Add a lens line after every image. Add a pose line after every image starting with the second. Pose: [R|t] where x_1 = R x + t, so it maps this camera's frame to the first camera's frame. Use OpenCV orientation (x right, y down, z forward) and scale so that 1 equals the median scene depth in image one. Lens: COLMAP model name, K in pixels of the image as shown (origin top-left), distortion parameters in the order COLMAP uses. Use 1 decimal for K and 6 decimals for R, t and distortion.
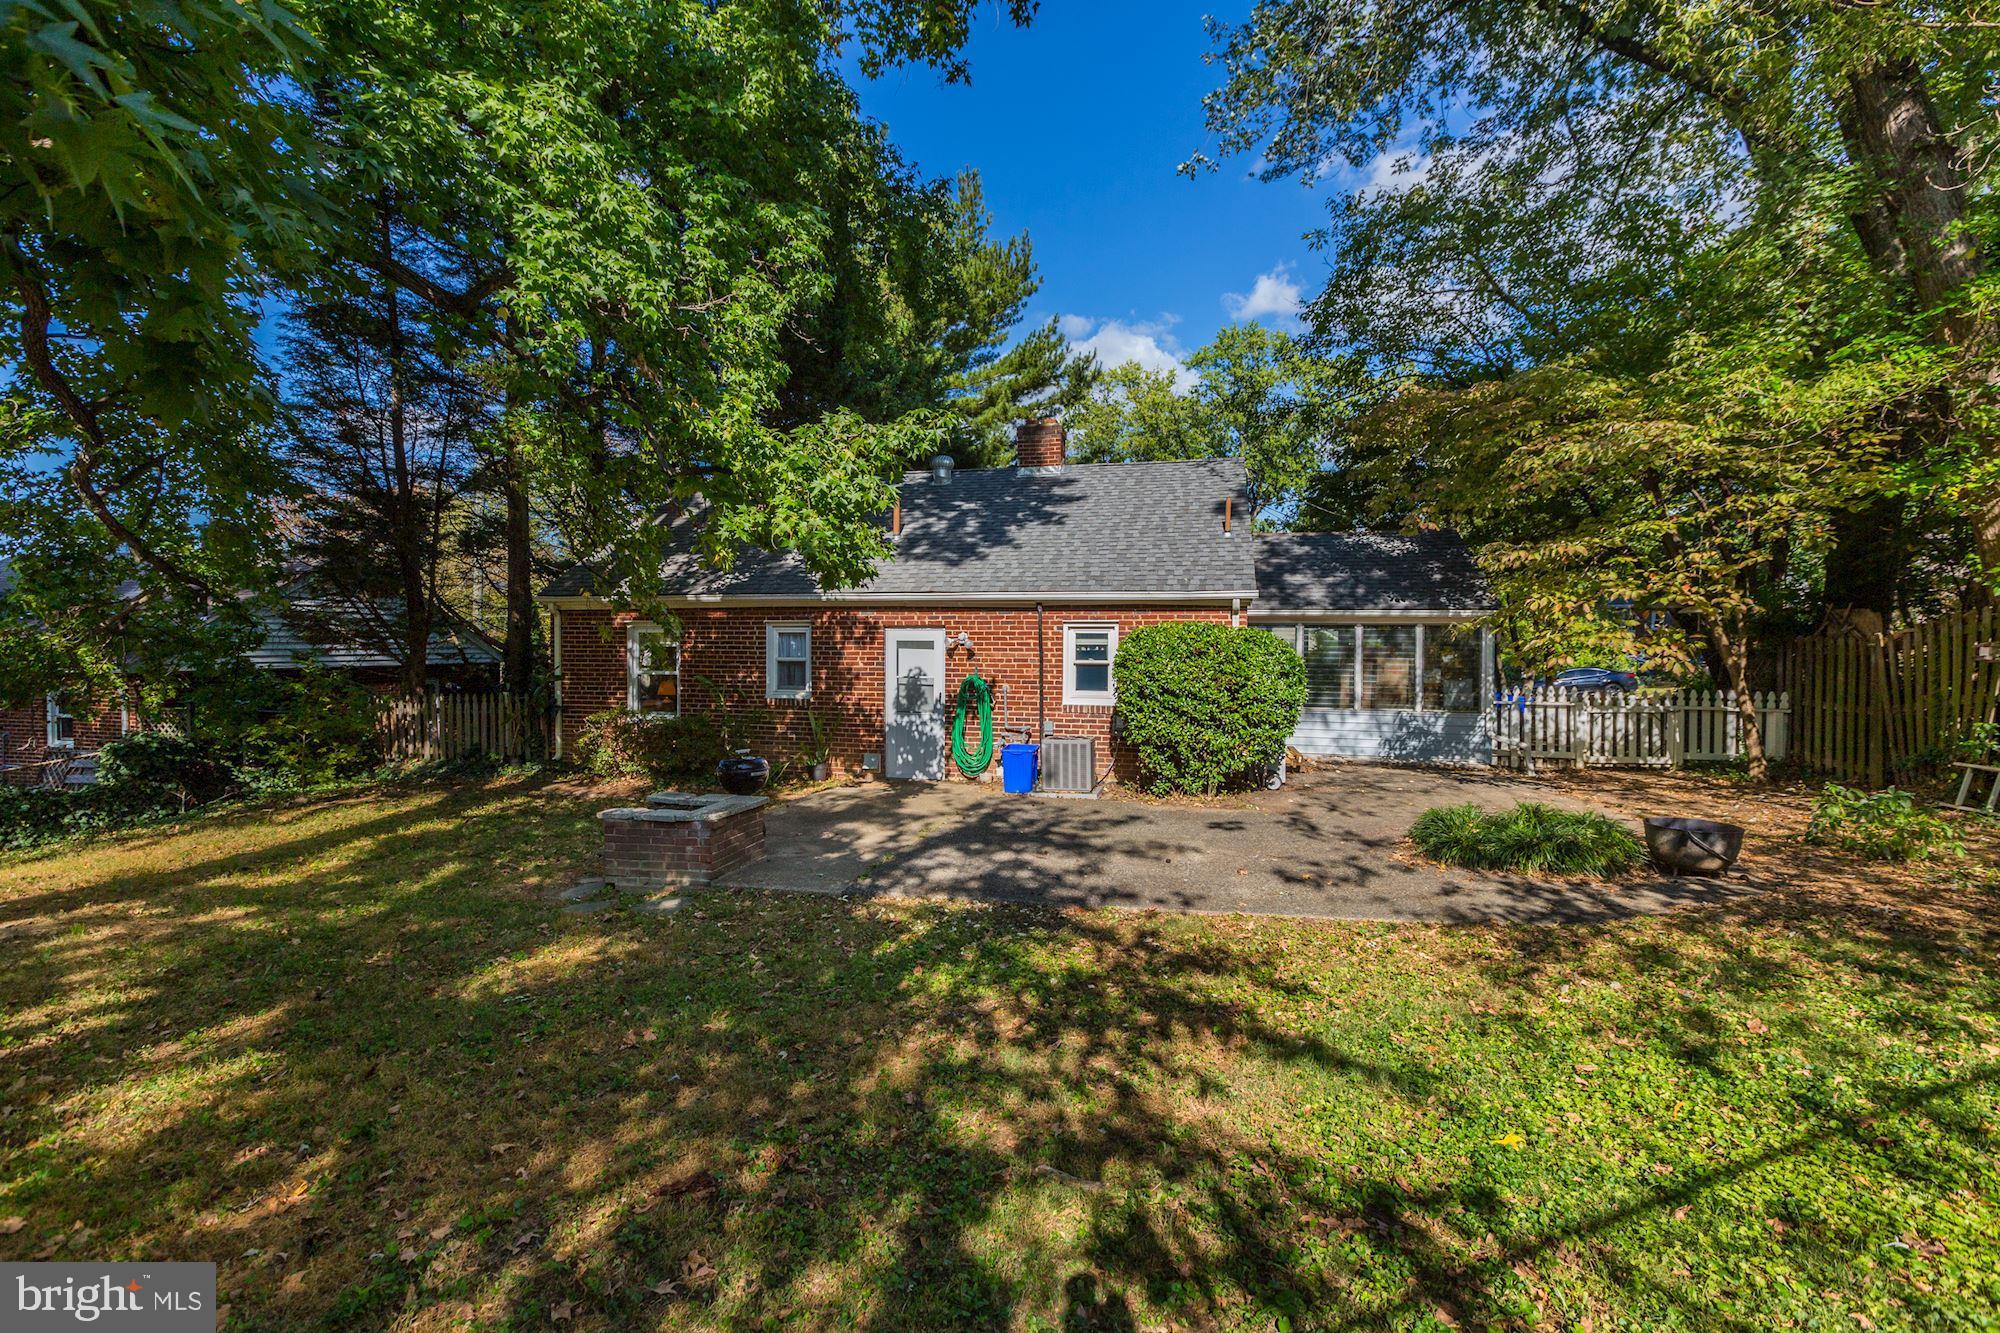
lens RADIAL K [[920.1, 0, 1002.5], [0, 920.1, 672.4], [0, 0, 1]] dist [-0.018935, 0.002282]
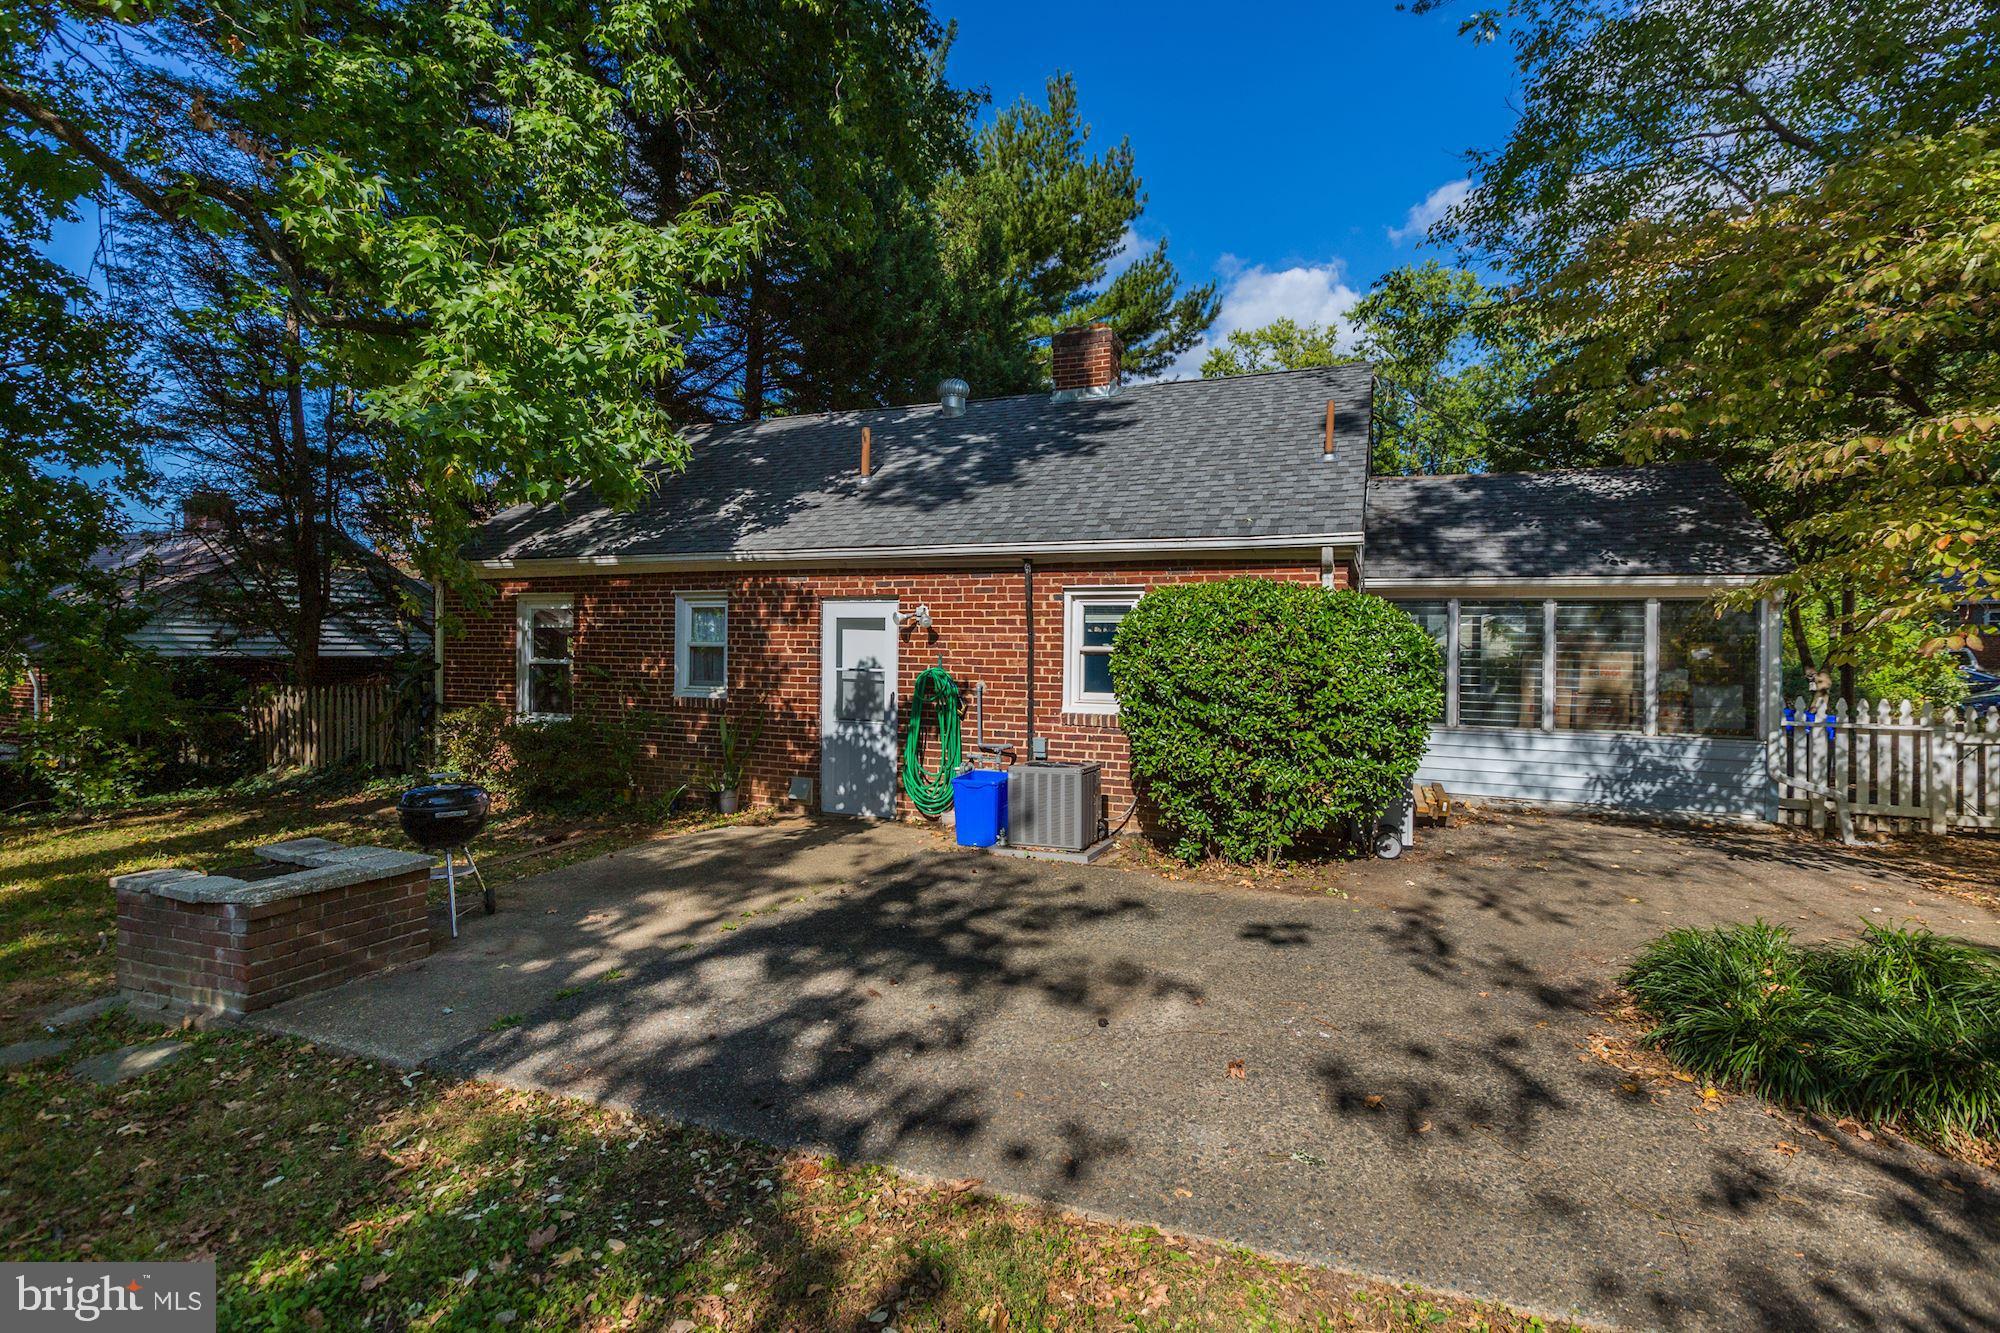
lens RADIAL K [[963.9, 0, 996.1], [0, 963.9, 664.1], [0, 0, 1]] dist [-0.013268, -0.003907]
pose [[0.985239, 0.009953, -0.170897, 0.129452], [-0.013005, 0.999775, -0.016750, 0.011689], [0.170692, 0.018725, 0.985146, 0.292477]]
